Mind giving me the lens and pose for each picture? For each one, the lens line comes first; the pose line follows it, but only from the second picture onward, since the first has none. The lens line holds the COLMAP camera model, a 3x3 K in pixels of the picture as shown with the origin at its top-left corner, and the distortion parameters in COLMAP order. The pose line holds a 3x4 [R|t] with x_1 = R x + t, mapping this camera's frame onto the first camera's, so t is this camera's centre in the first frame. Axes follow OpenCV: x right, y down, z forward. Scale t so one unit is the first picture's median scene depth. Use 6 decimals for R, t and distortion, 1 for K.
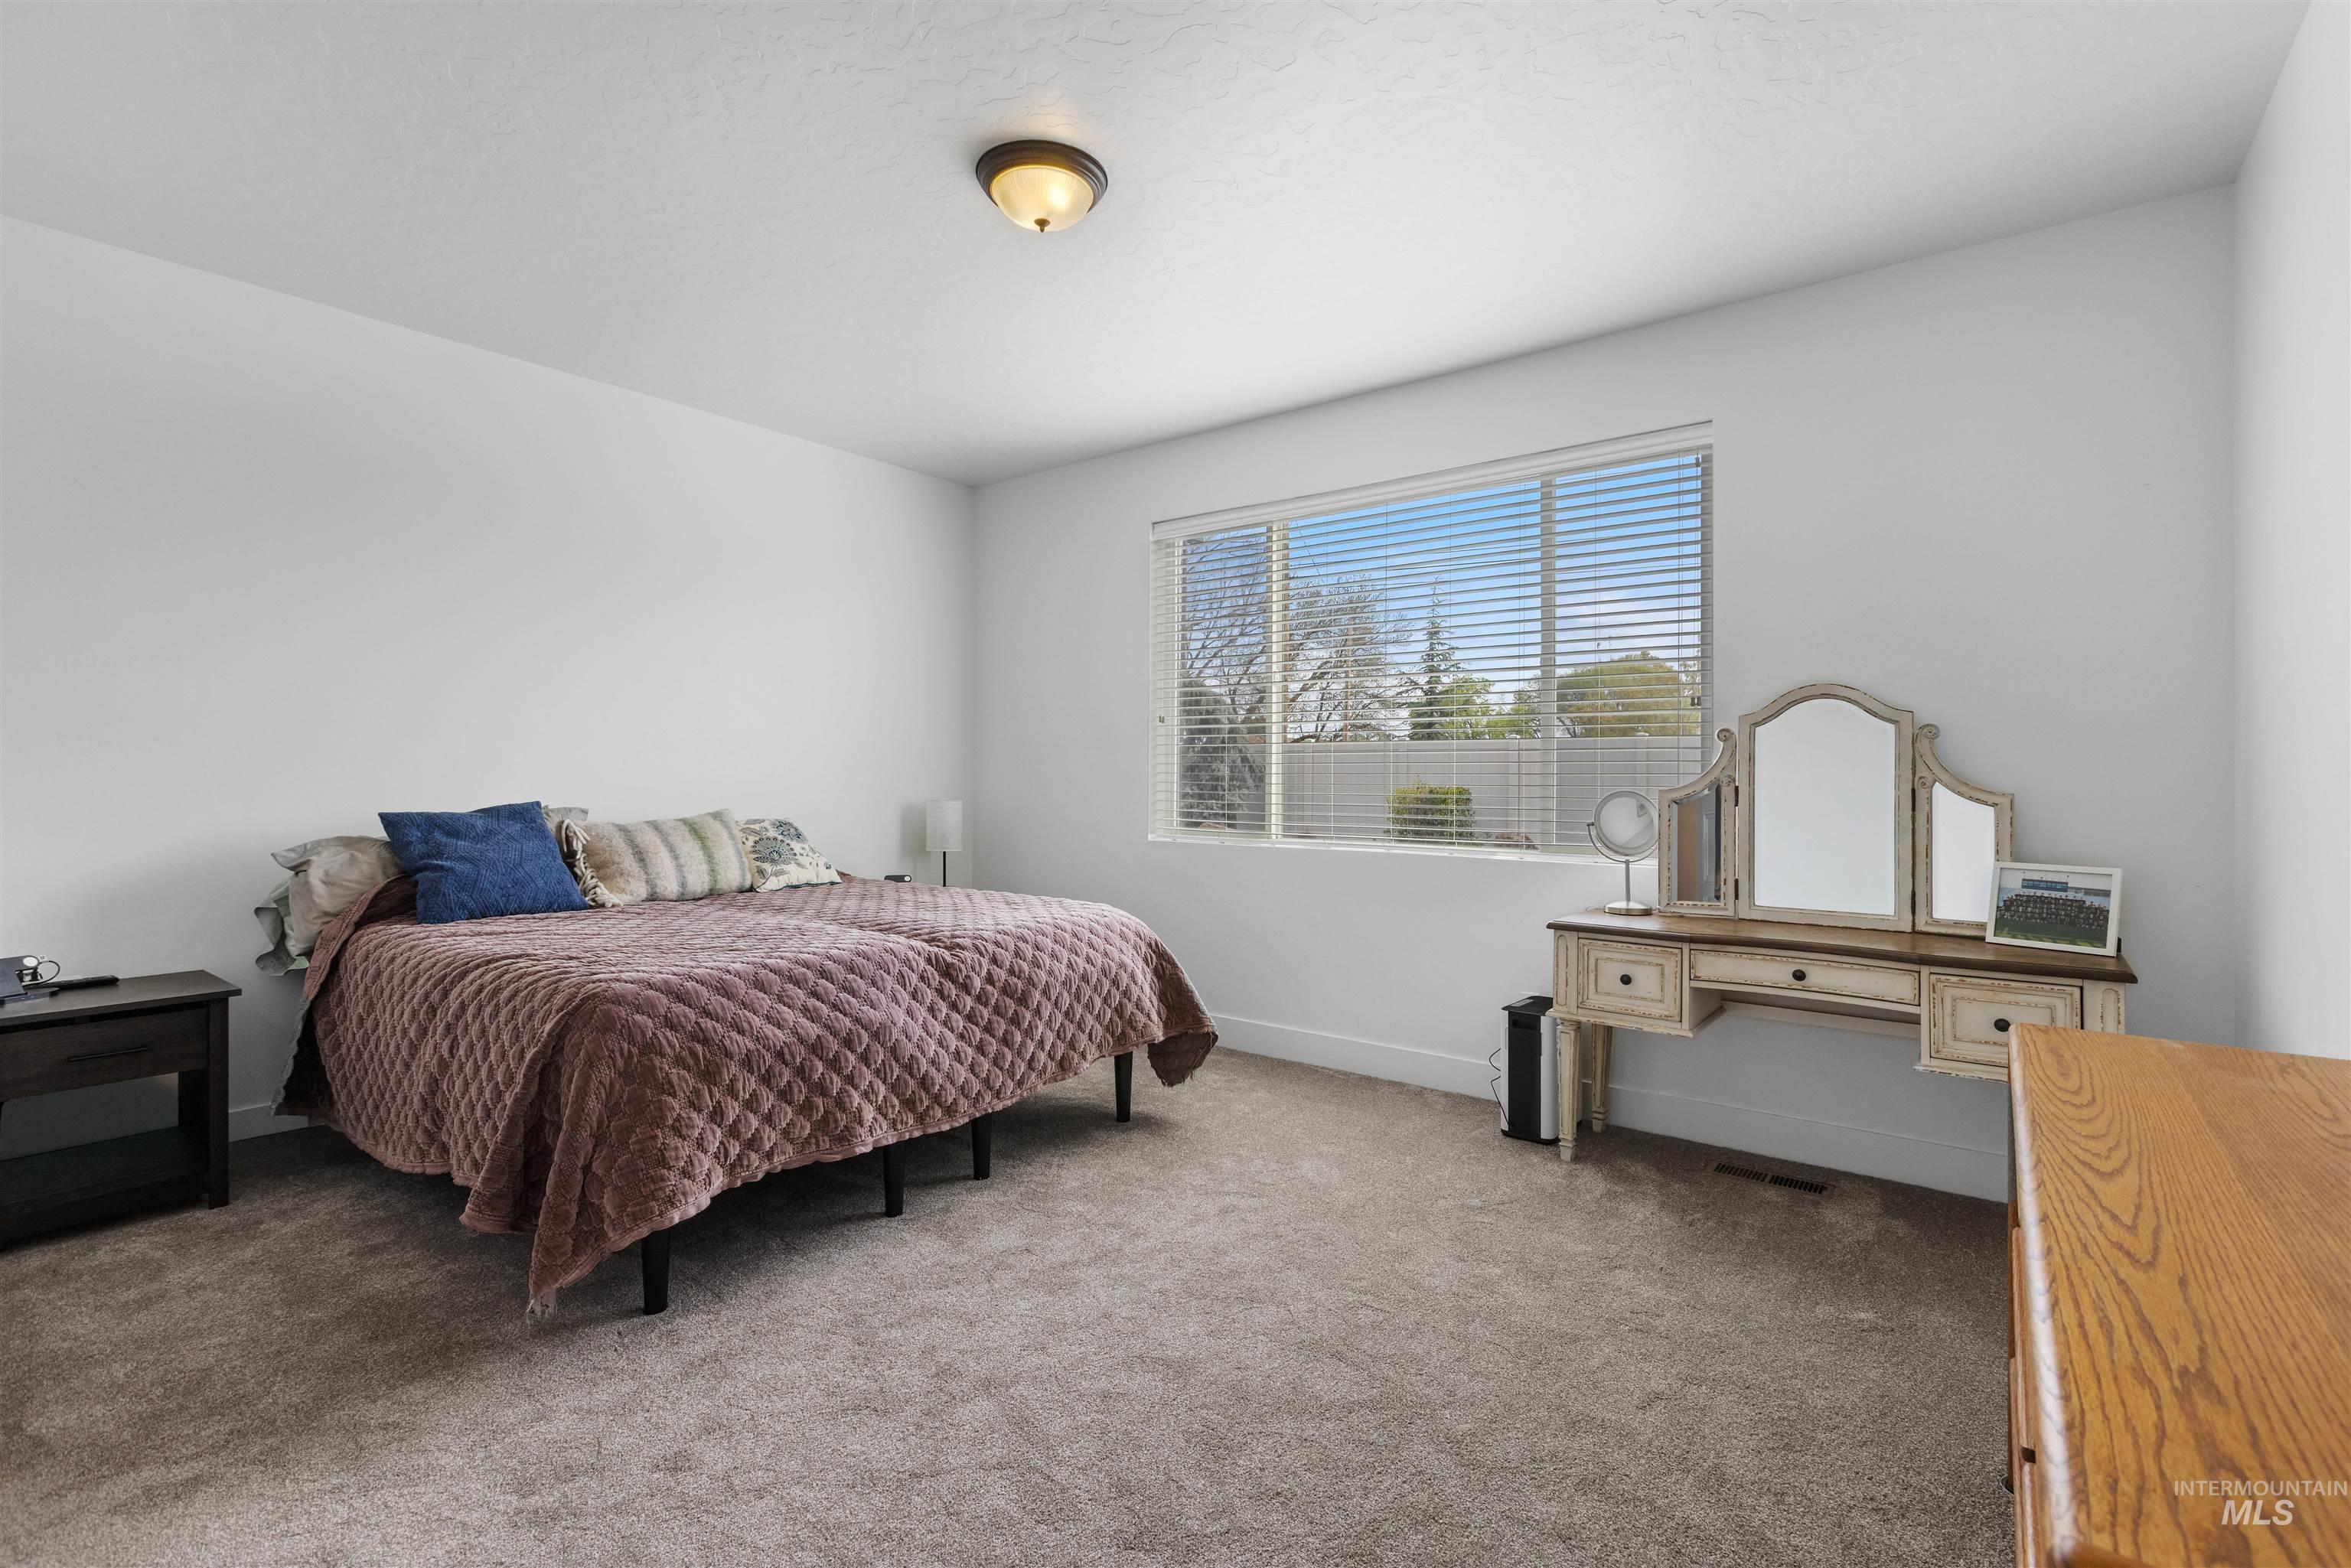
lens RADIAL K [[1053.5, 0, 1178.0], [0, 1053.5, 782.6], [0, 0, 1]] dist [-0.000678, 0.000086]
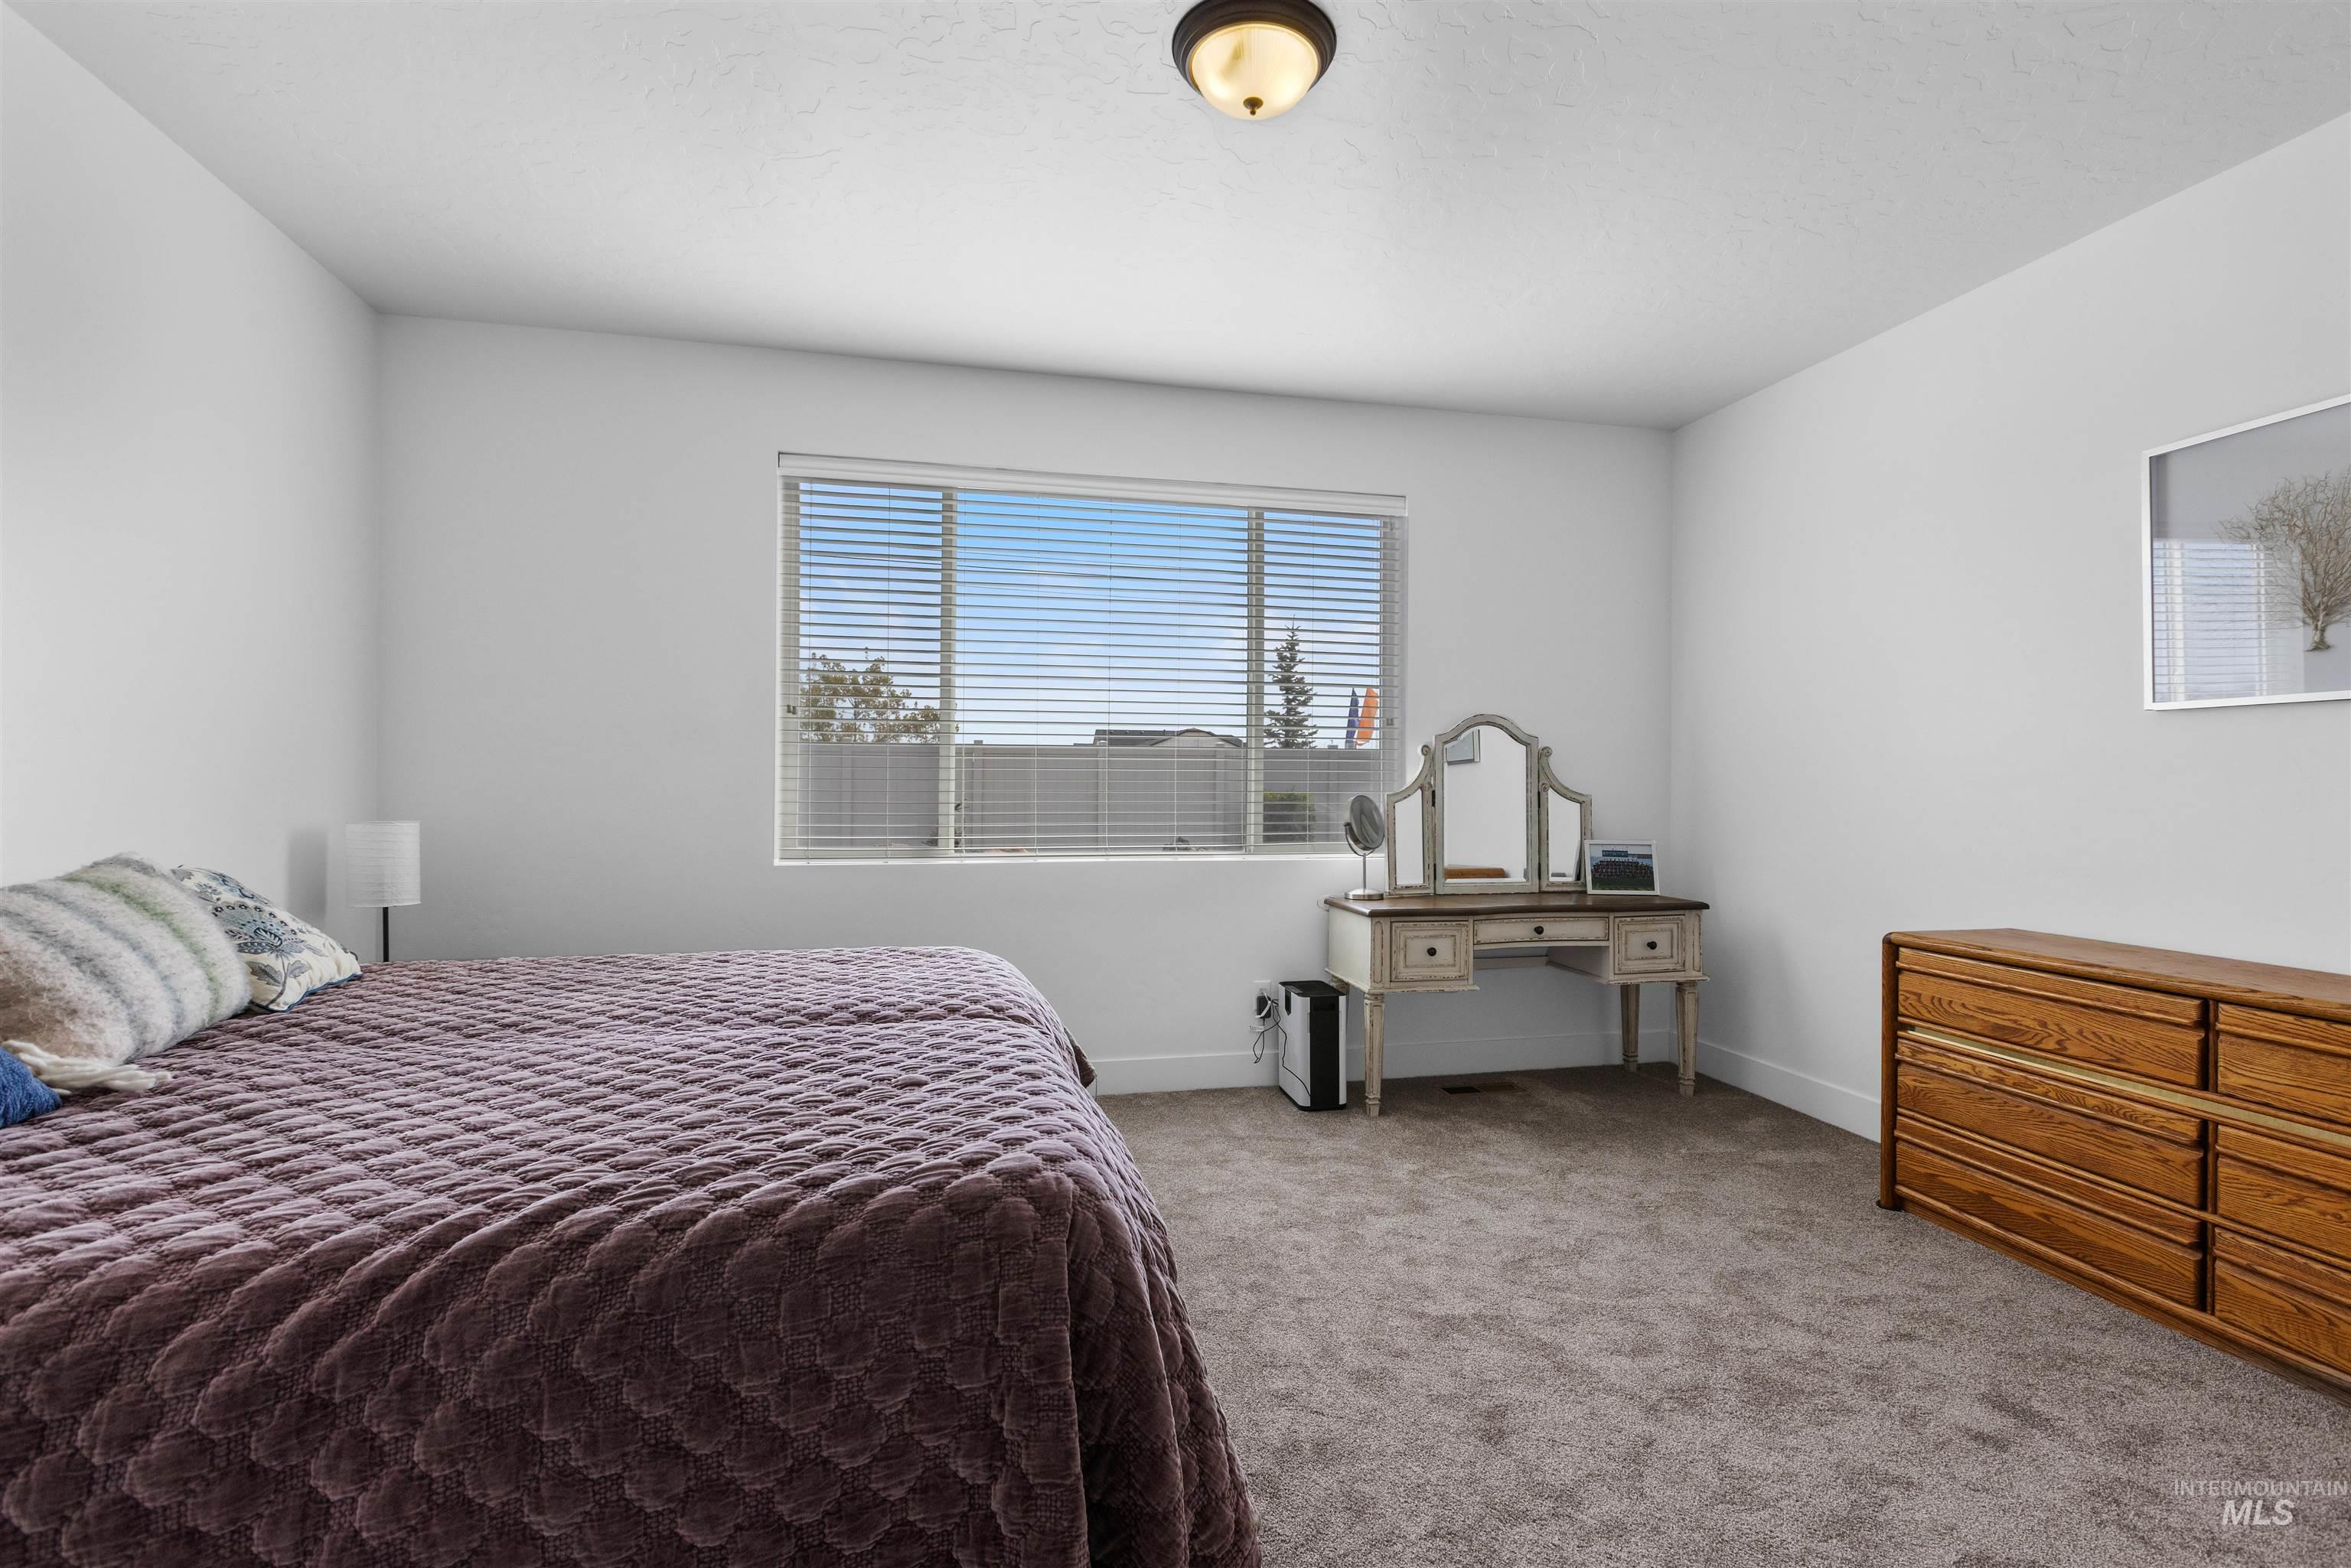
lens RADIAL K [[1016.3, 0, 1173.4], [0, 1016.3, 801.8], [0, 0, 1]] dist [-0.002368, -0.000151]
pose [[0.642203, -0.013188, 0.766421, -0.660221], [0.003363, 0.999891, 0.014387, -0.002095], [-0.766527, -0.006662, 0.642178, 0.486968]]
